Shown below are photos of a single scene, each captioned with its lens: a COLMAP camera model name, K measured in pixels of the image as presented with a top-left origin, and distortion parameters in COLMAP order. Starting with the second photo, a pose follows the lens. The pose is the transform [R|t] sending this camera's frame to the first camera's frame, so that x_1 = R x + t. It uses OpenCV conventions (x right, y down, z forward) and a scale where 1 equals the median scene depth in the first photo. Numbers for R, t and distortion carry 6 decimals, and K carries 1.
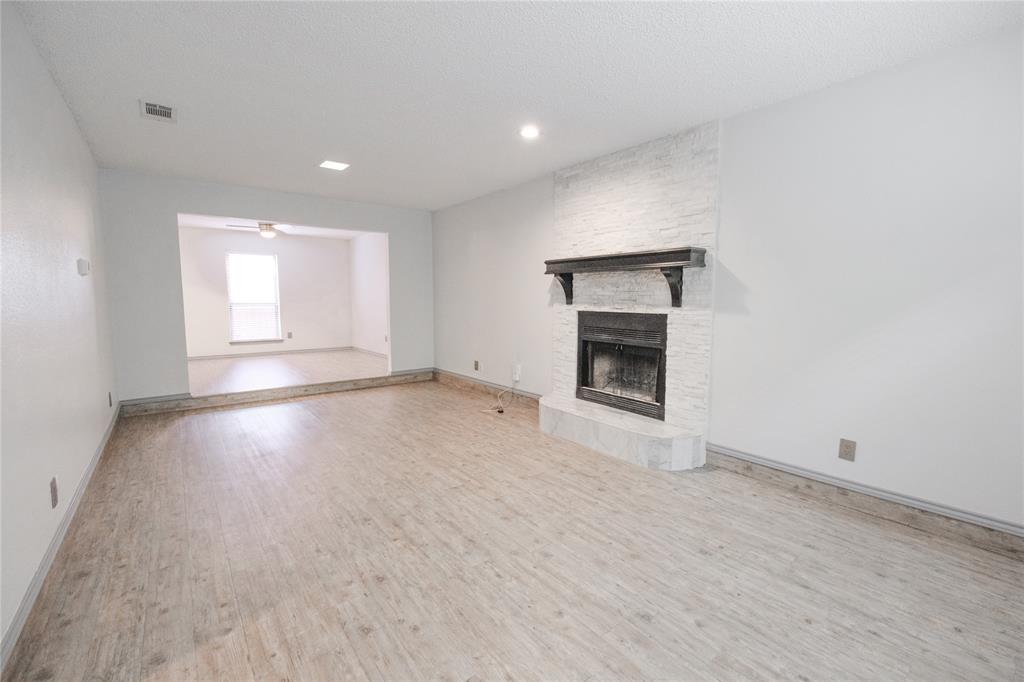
lens RADIAL K [[438.4, 0, 516.9], [0, 438.4, 340.0], [0, 0, 1]] dist [-0.006046, 0.000827]
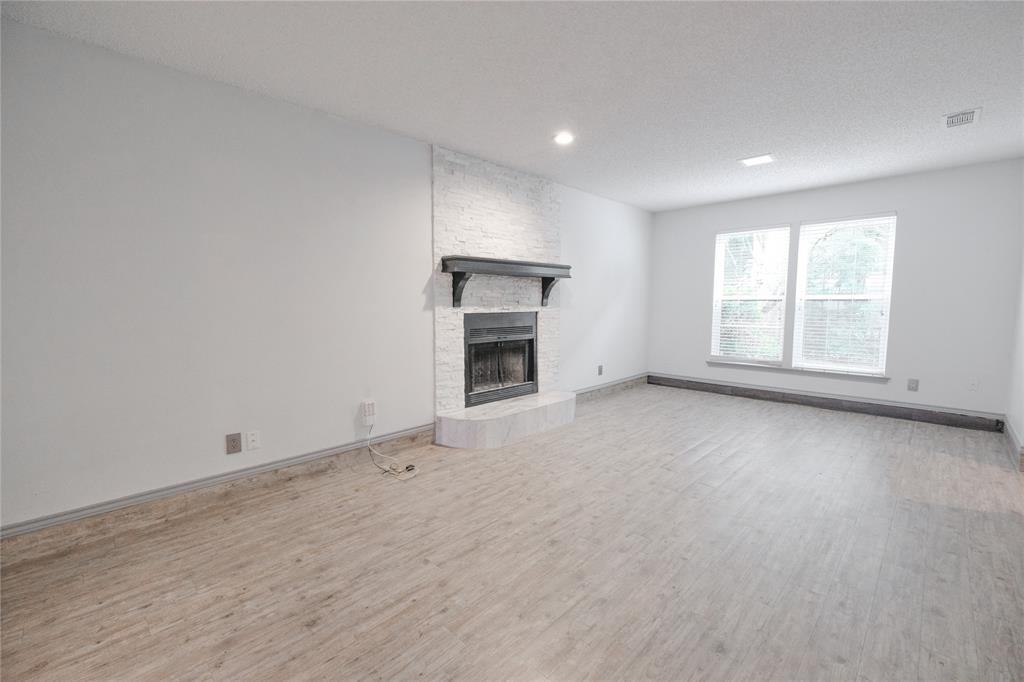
lens RADIAL K [[438.4, 0, 517.7], [0, 438.4, 339.2], [0, 0, 1]] dist [-0.006046, 0.000827]
pose [[-0.129503, -0.090730, 0.987419, -0.857324], [0.095774, 0.990005, 0.103529, -0.106095], [-0.986943, 0.107977, -0.119519, 1.084744]]
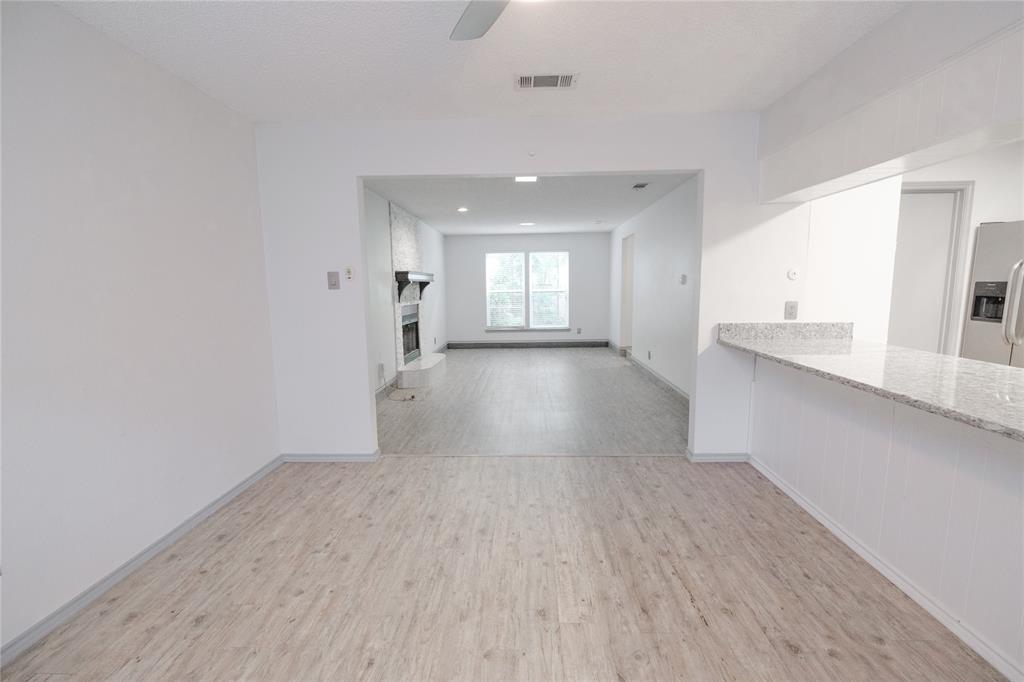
lens RADIAL K [[438.4, 0, 517.7], [0, 438.4, 341.0], [0, 0, 1]] dist [-0.006046, 0.000827]
pose [[-0.768048, -0.073923, 0.636111, -1.188934], [0.072336, 0.976944, 0.200870, -0.237246], [-0.636294, 0.200292, -0.744992, 2.014313]]
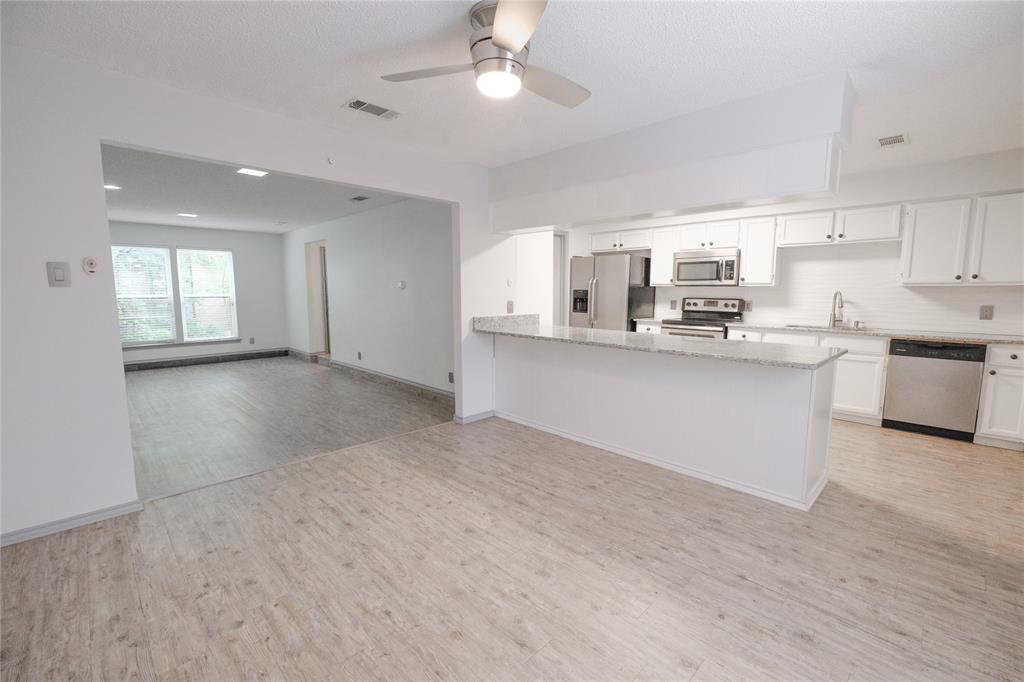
lens RADIAL K [[438.4, 0, 516.0], [0, 438.4, 340.7], [0, 0, 1]] dist [-0.006046, 0.000827]
pose [[-0.993060, 0.009702, -0.117211, -0.948836], [-0.014951, 0.978092, 0.207635, -0.251348], [0.116657, 0.207947, -0.971159, 2.246514]]
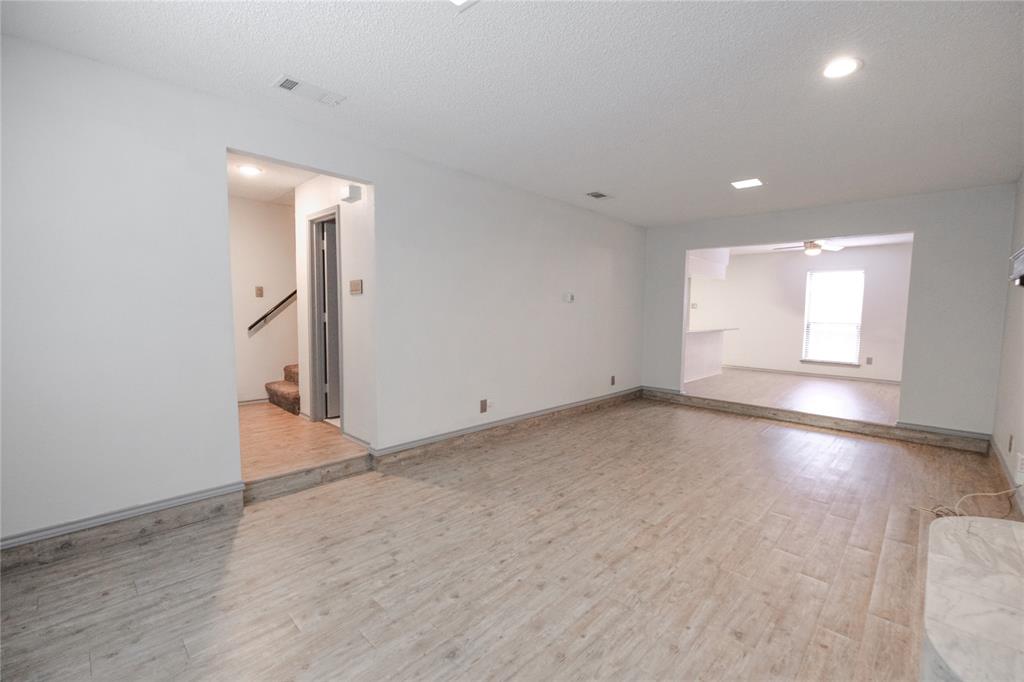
lens RADIAL K [[438.4, 0, 514.7], [0, 438.4, 339.6], [0, 0, 1]] dist [-0.006046, 0.000827]
pose [[0.137285, 0.067202, -0.988249, 0.530894], [-0.107673, 0.992796, 0.052553, -0.051349], [0.984662, 0.099193, 0.143532, 0.406331]]
